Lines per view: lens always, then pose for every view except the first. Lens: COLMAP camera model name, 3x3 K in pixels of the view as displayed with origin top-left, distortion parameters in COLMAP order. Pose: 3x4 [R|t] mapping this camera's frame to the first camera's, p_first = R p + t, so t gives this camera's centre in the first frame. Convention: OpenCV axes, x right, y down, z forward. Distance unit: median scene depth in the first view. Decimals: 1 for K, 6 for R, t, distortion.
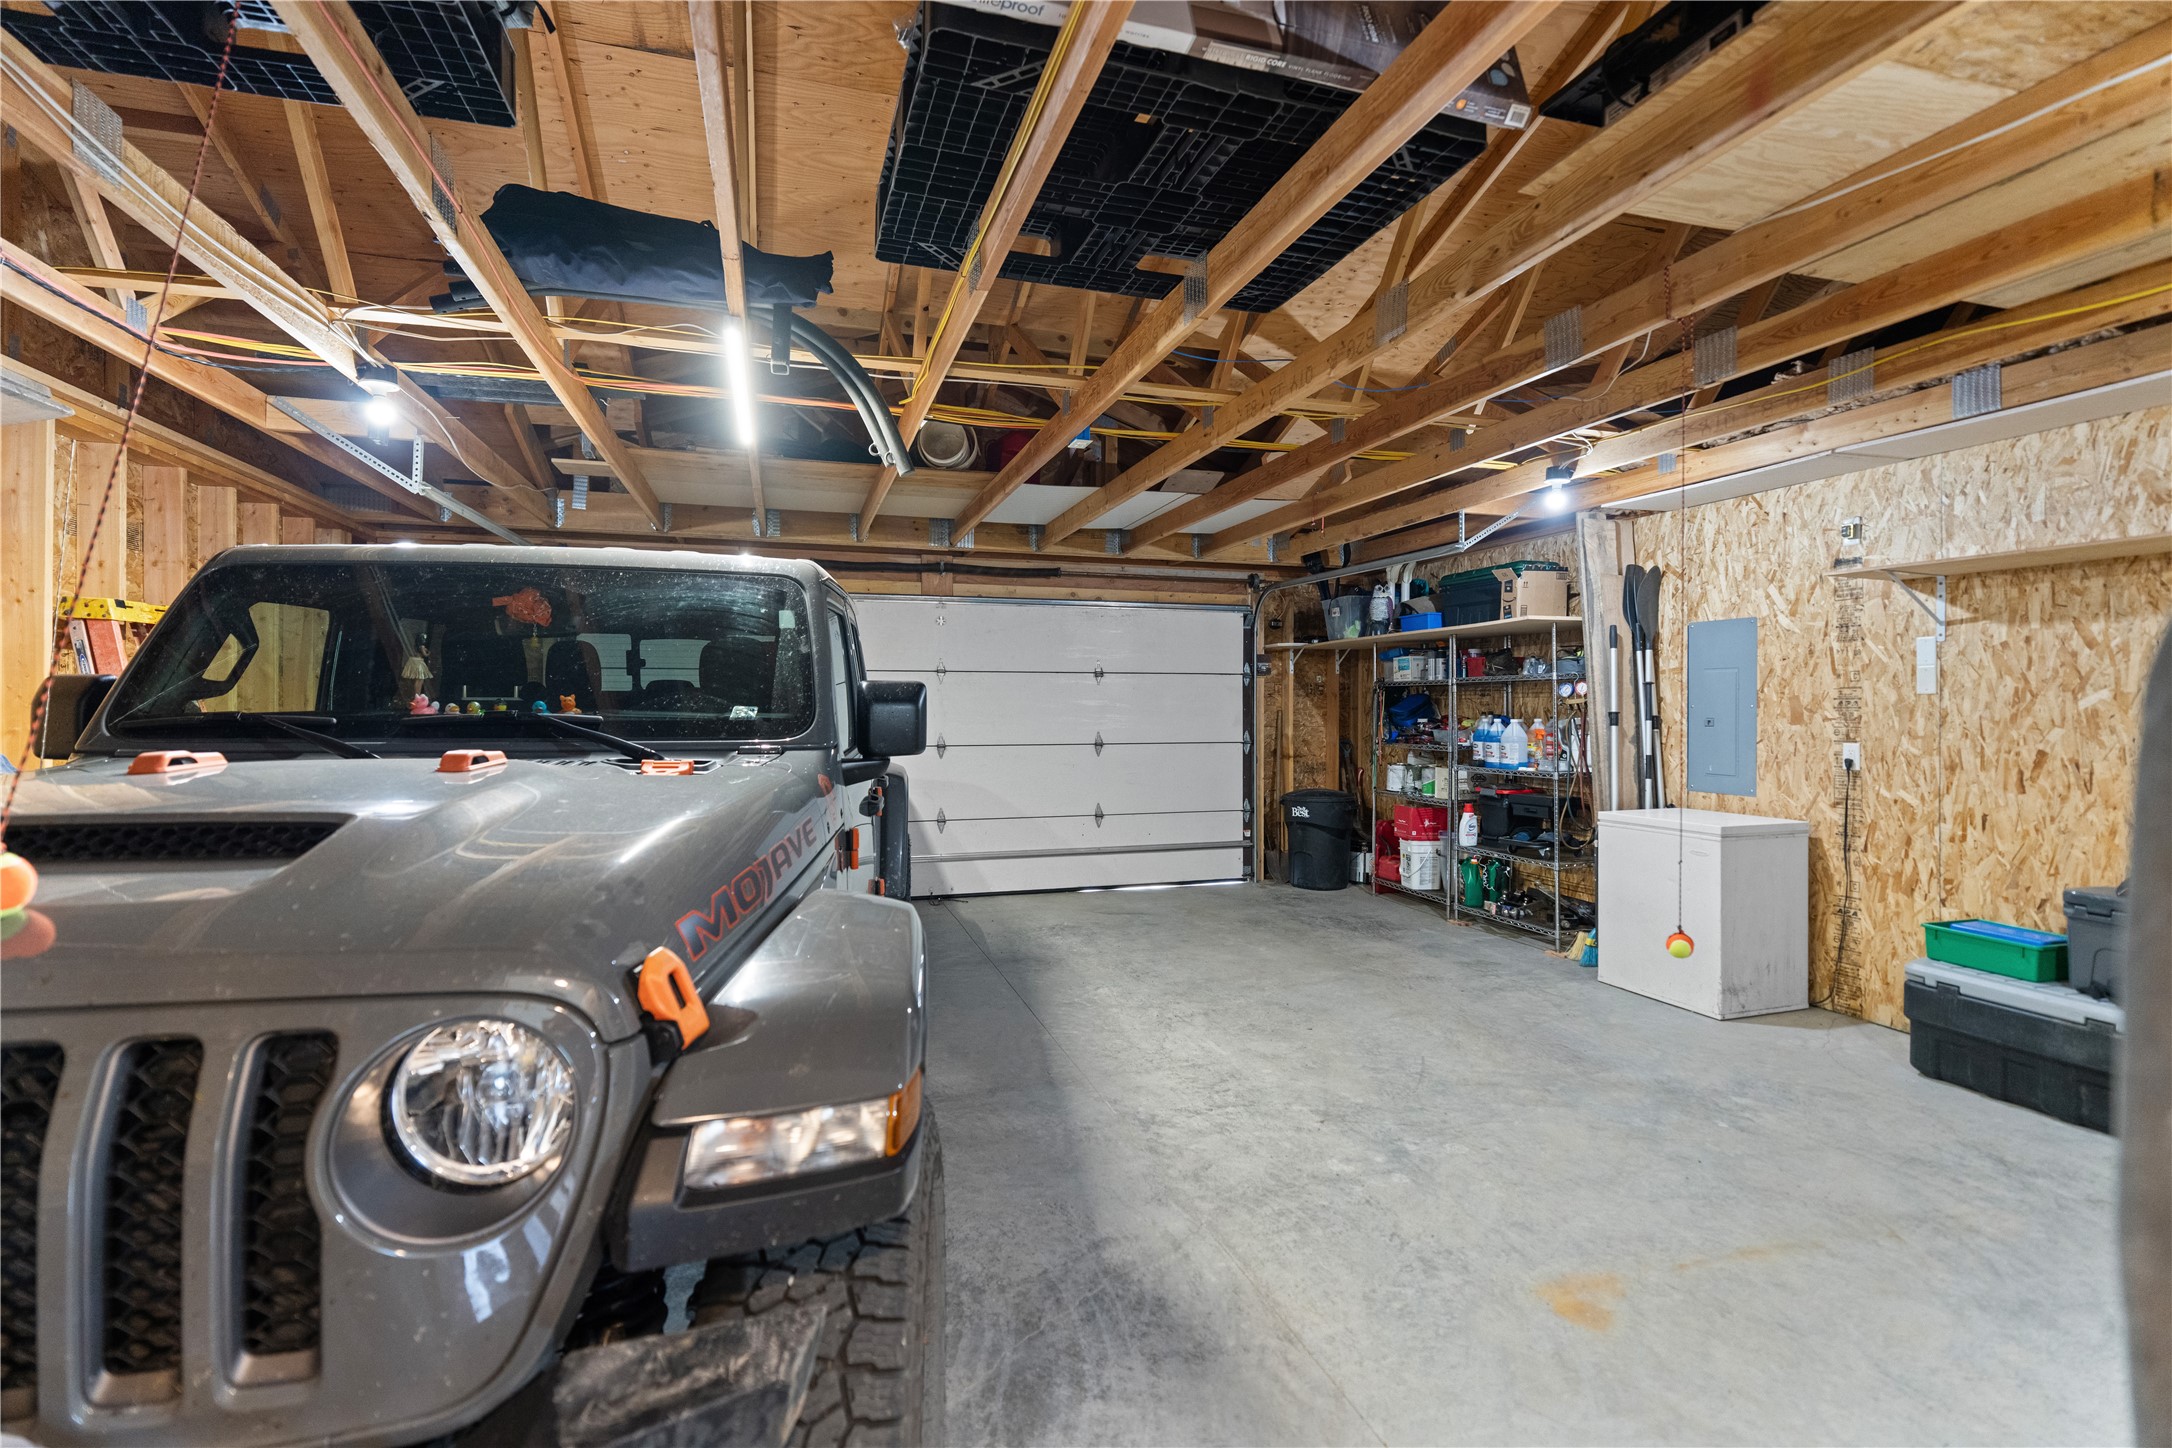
lens RADIAL K [[996.8, 0, 1083.3], [0, 996.8, 703.7], [0, 0, 1]] dist [-0.002862, 0.000312]
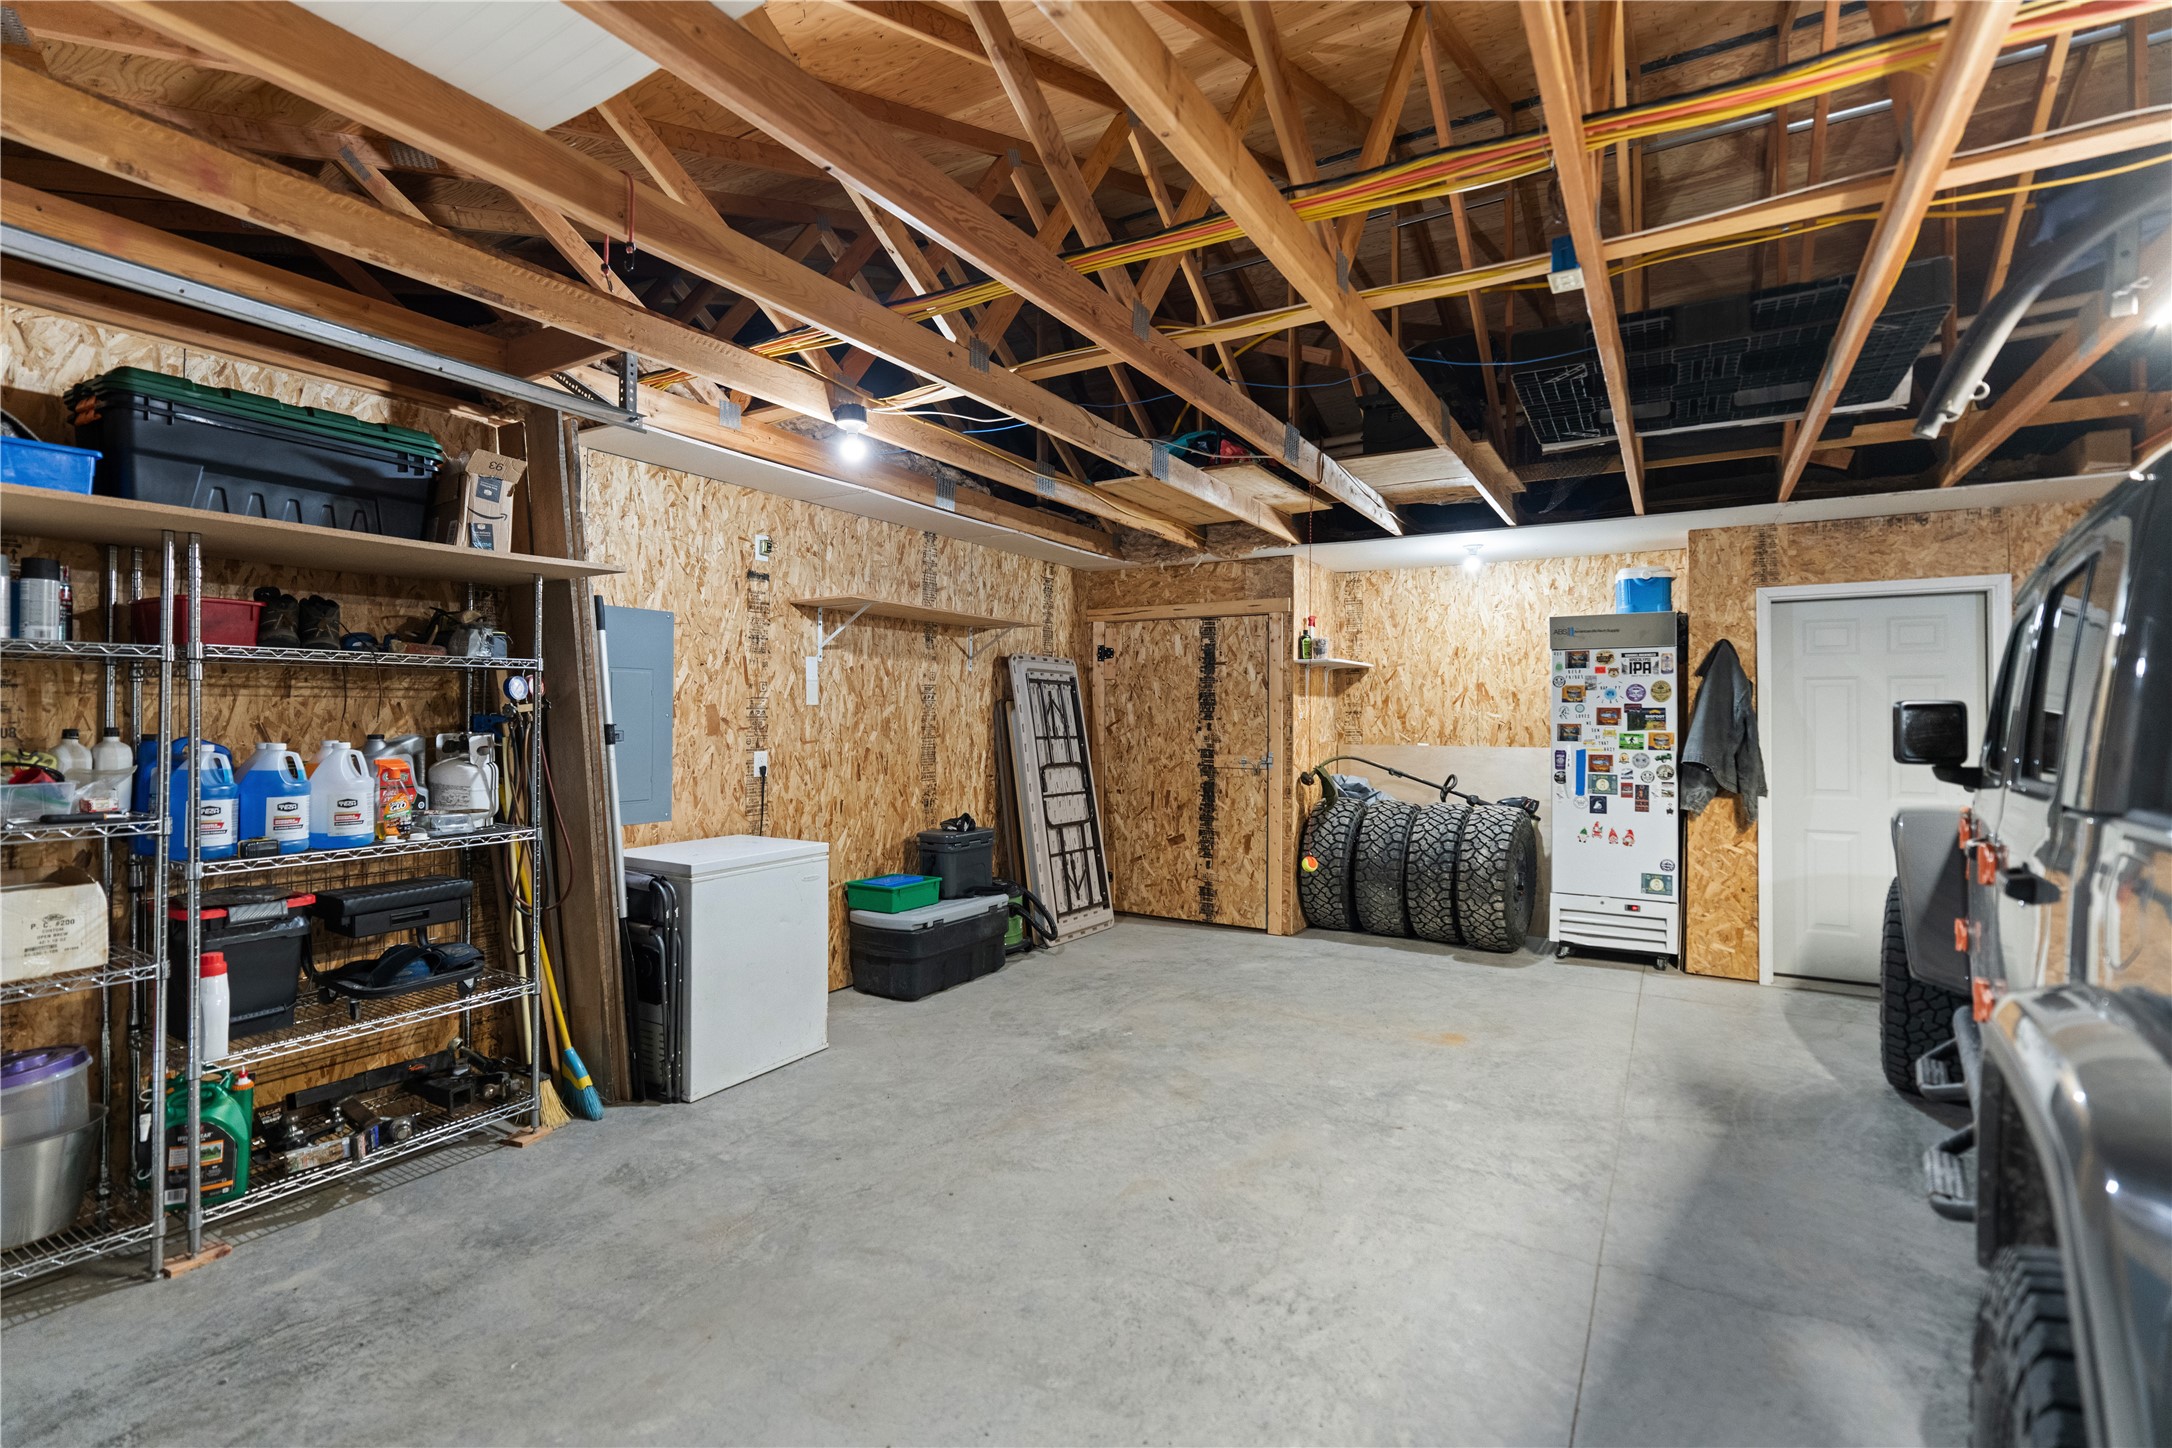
lens RADIAL K [[996.8, 0, 1083.3], [0, 996.8, 703.7], [0, 0, 1]] dist [-0.002862, 0.000312]
pose [[-0.671034, 0.004589, 0.741412, -0.267380], [-0.005261, 0.999926, -0.010951, -0.000431], [-0.741408, -0.011249, -0.670960, 1.720114]]
